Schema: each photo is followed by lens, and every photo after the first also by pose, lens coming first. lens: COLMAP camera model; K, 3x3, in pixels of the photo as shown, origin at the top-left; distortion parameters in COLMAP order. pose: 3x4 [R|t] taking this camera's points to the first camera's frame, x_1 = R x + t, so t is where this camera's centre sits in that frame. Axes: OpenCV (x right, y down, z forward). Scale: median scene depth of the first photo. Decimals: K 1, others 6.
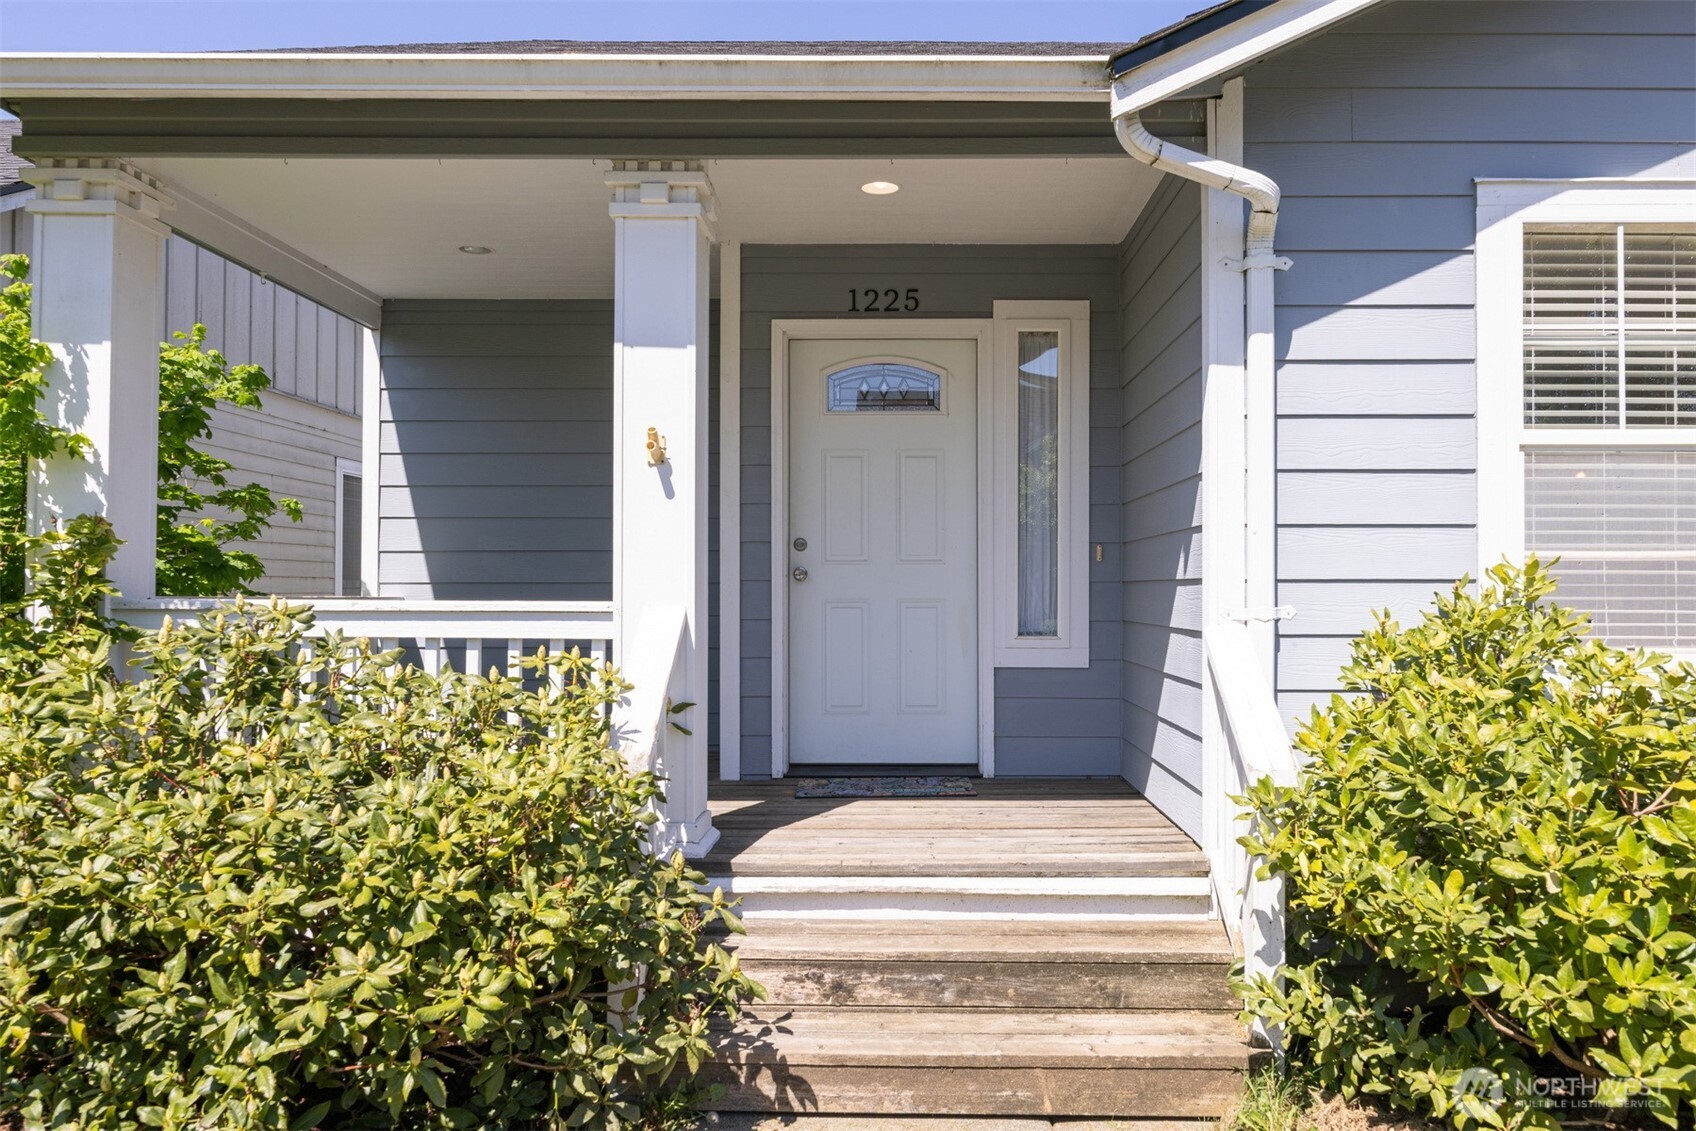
lens RADIAL K [[1234.6, 0, 880.3], [0, 1234.6, 571.9], [0, 0, 1]] dist [-0.007719, -0.002143]
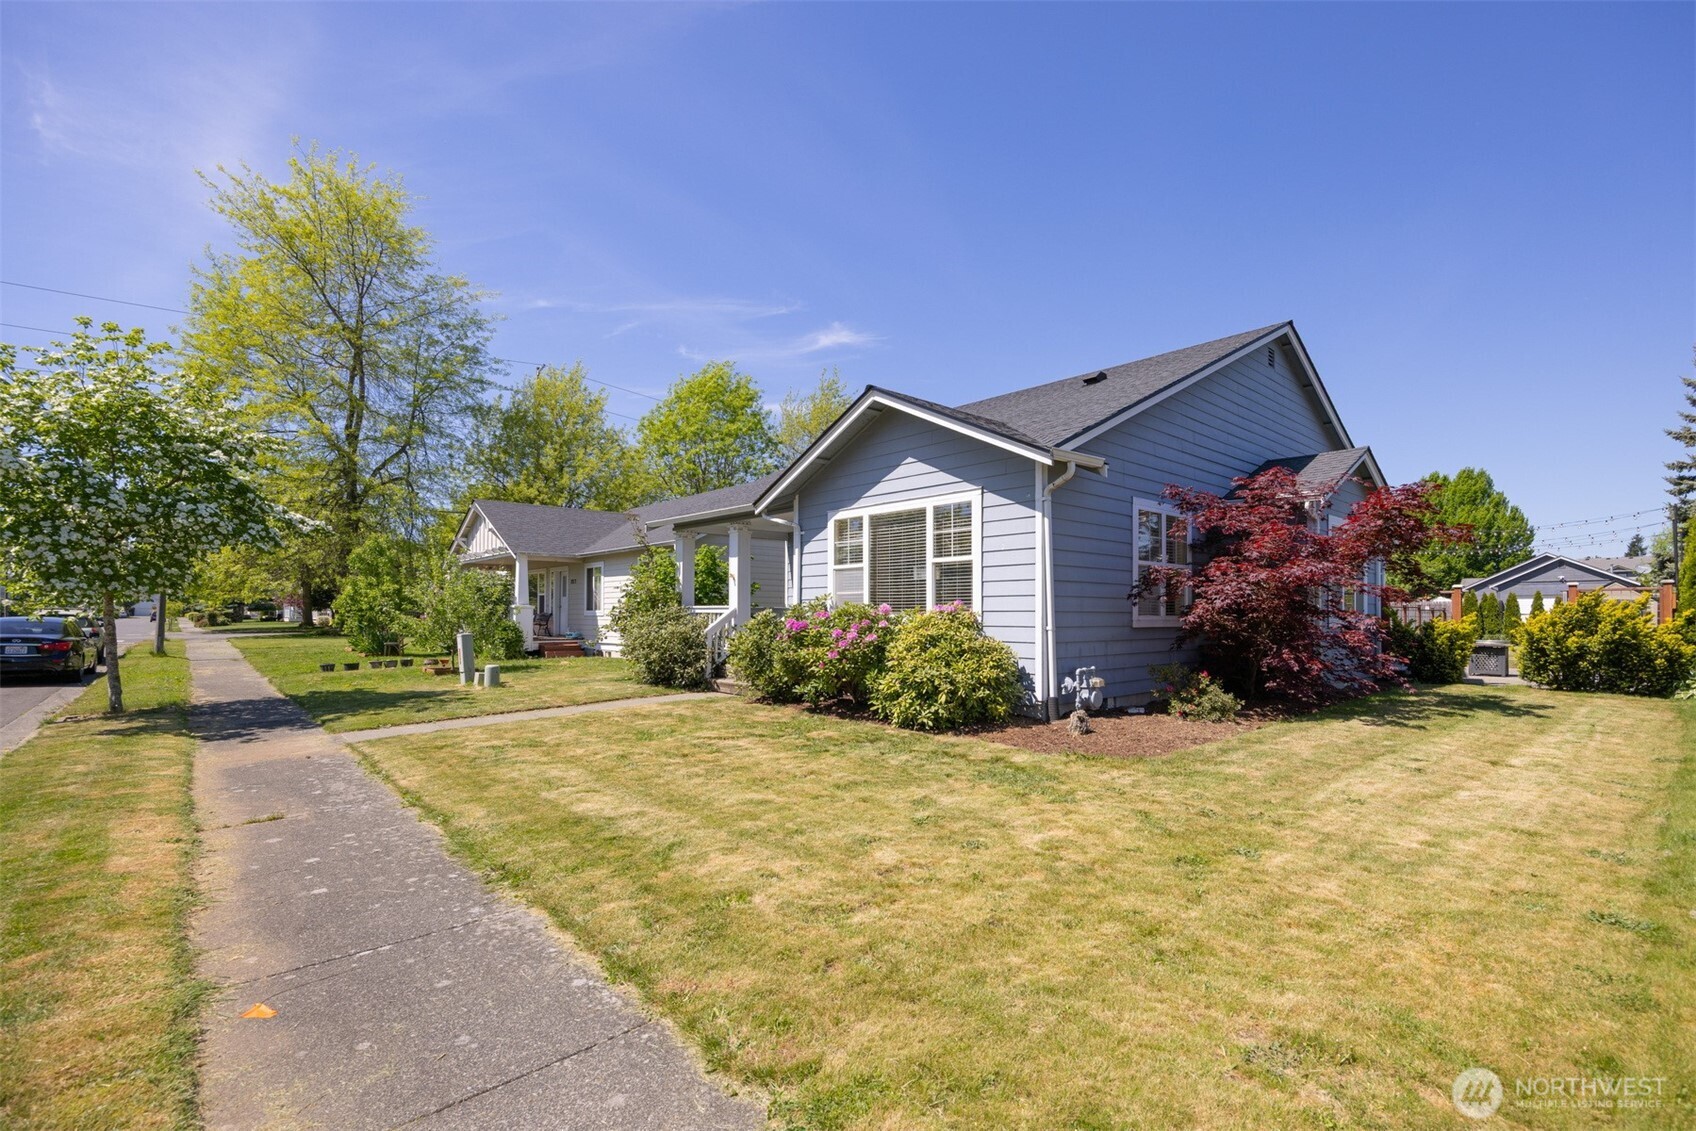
lens RADIAL K [[760.9, 0, 847.9], [0, 760.9, 605.4], [0, 0, 1]] dist [-0.000313, -0.014744]
pose [[0.662767, -0.007238, -0.748791, 2.646902], [0.007070, 0.999969, -0.003409, 0.040558], [0.748793, -0.003035, 0.662797, -0.819281]]
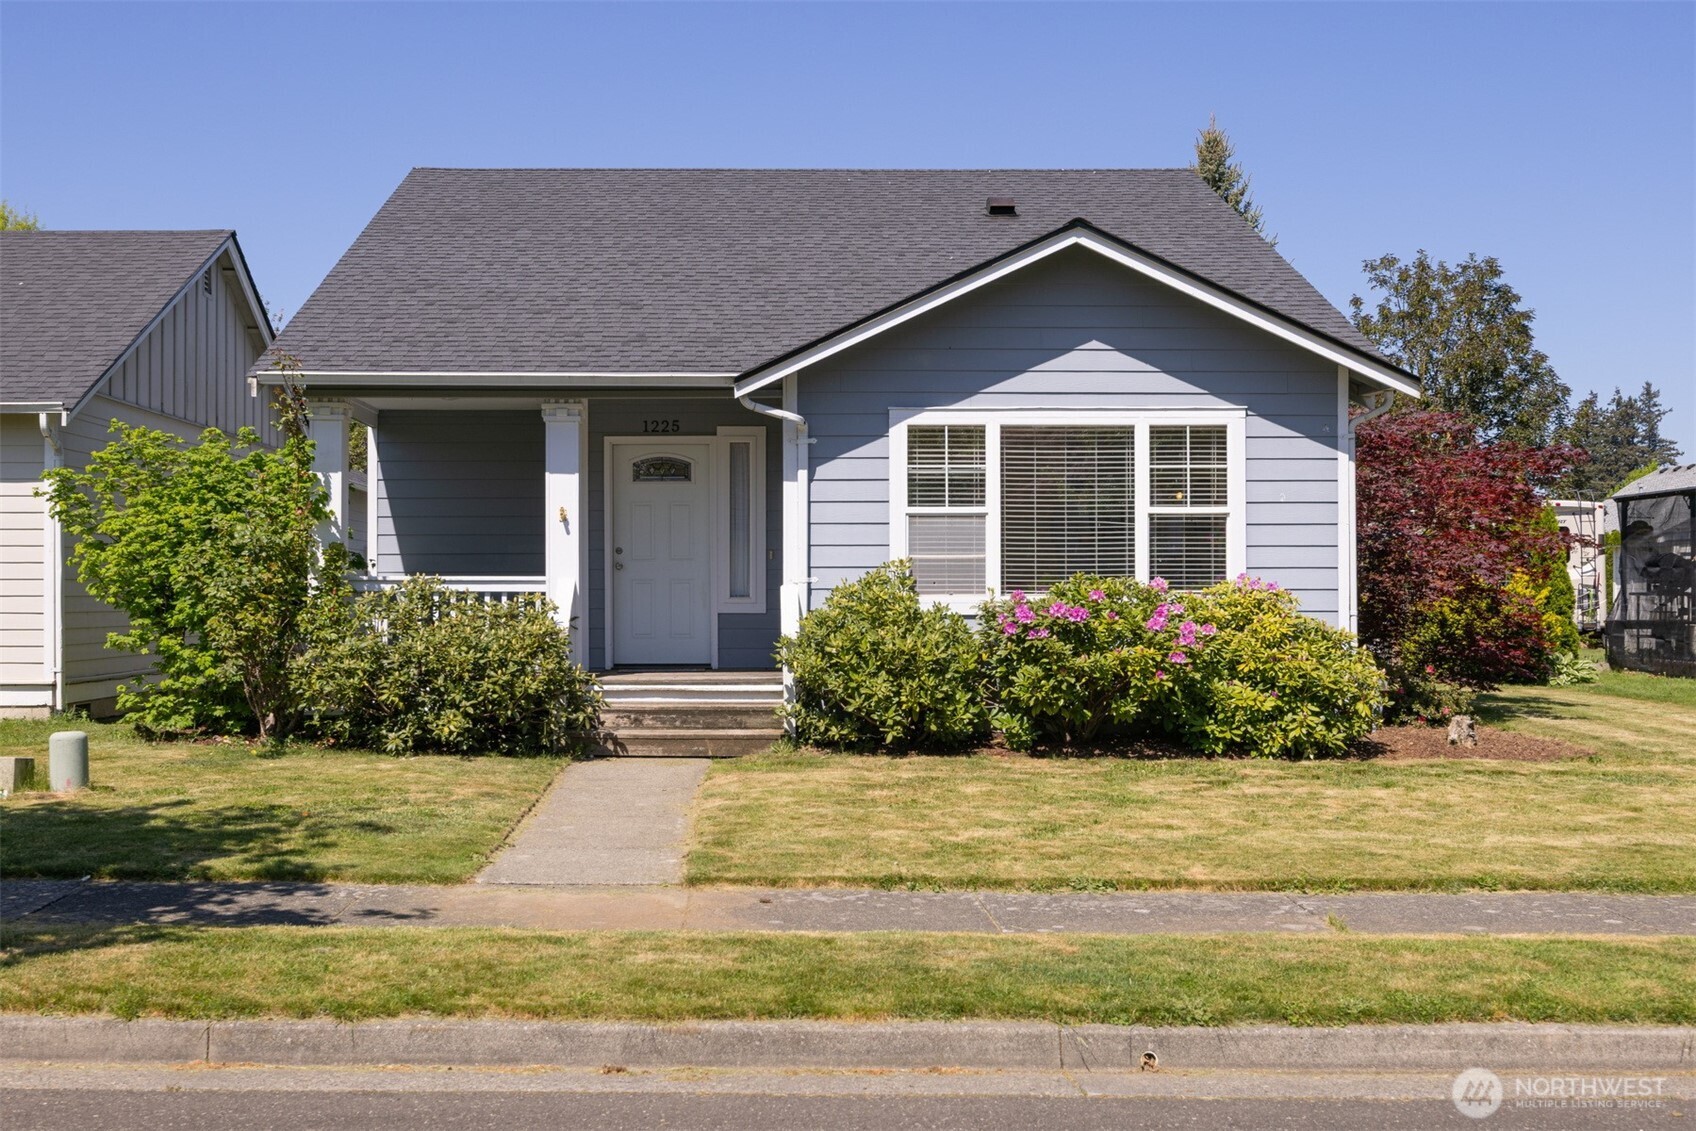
lens RADIAL K [[1926.6, 0, 748.8], [0, 1926.6, 590.8], [0, 0, 1]] dist [-0.010660, -0.000669]
pose [[0.999942, -0.003135, 0.010345, 0.155306], [0.003035, 0.999949, 0.009674, 0.017003], [-0.010375, -0.009642, 0.999900, -2.936613]]
